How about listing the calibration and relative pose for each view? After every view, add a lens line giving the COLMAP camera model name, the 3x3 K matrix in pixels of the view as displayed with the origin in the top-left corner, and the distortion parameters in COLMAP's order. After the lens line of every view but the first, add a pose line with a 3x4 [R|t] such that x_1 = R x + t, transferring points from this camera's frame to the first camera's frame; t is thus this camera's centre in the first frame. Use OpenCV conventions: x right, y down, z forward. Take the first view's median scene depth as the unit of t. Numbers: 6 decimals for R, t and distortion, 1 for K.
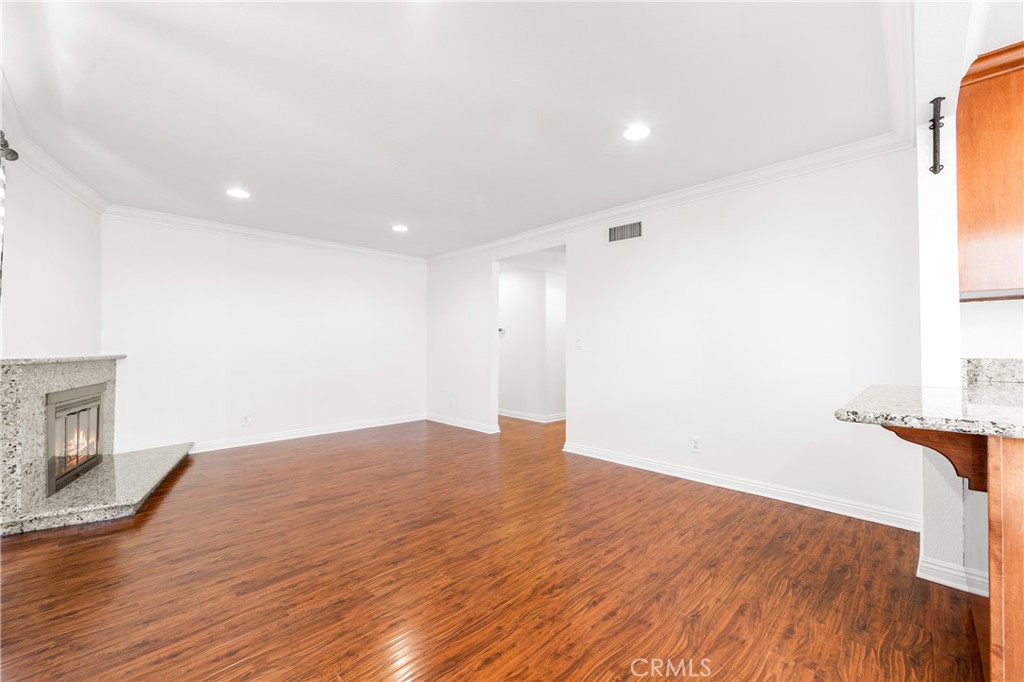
lens RADIAL K [[406.9, 0, 514.6], [0, 406.9, 338.1], [0, 0, 1]] dist [-0.004941, 0.000153]
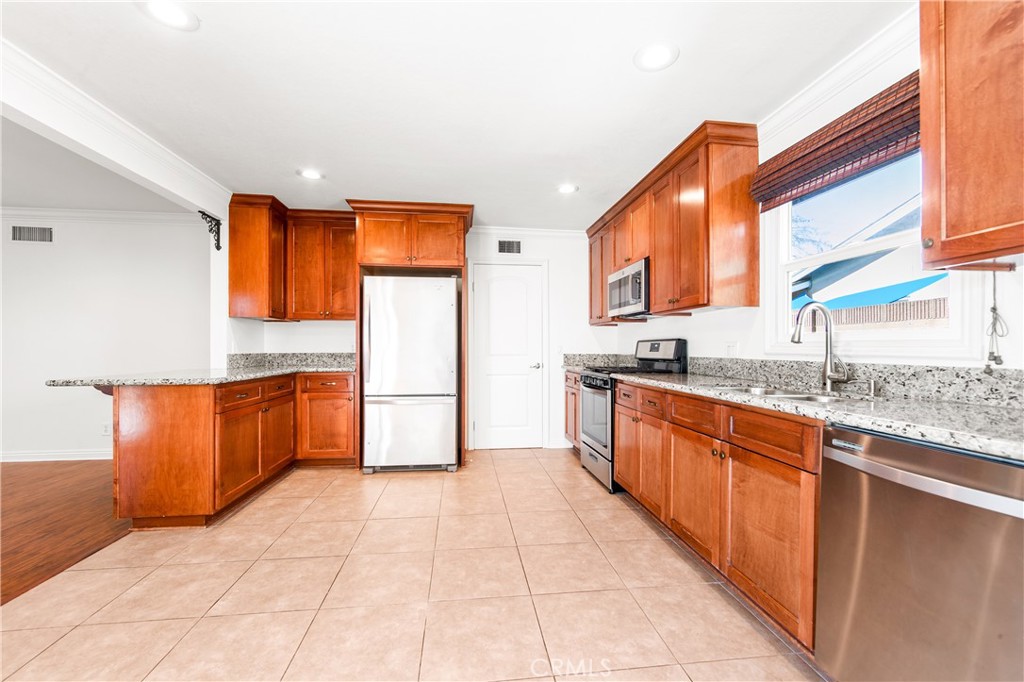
lens RADIAL K [[406.9, 0, 511.2], [0, 406.9, 348.8], [0, 0, 1]] dist [-0.004941, 0.000153]
pose [[0.616724, -0.003349, 0.787172, 0.407358], [-0.015484, 0.999746, 0.016385, -0.017865], [-0.787027, -0.022294, 0.616515, -1.091777]]
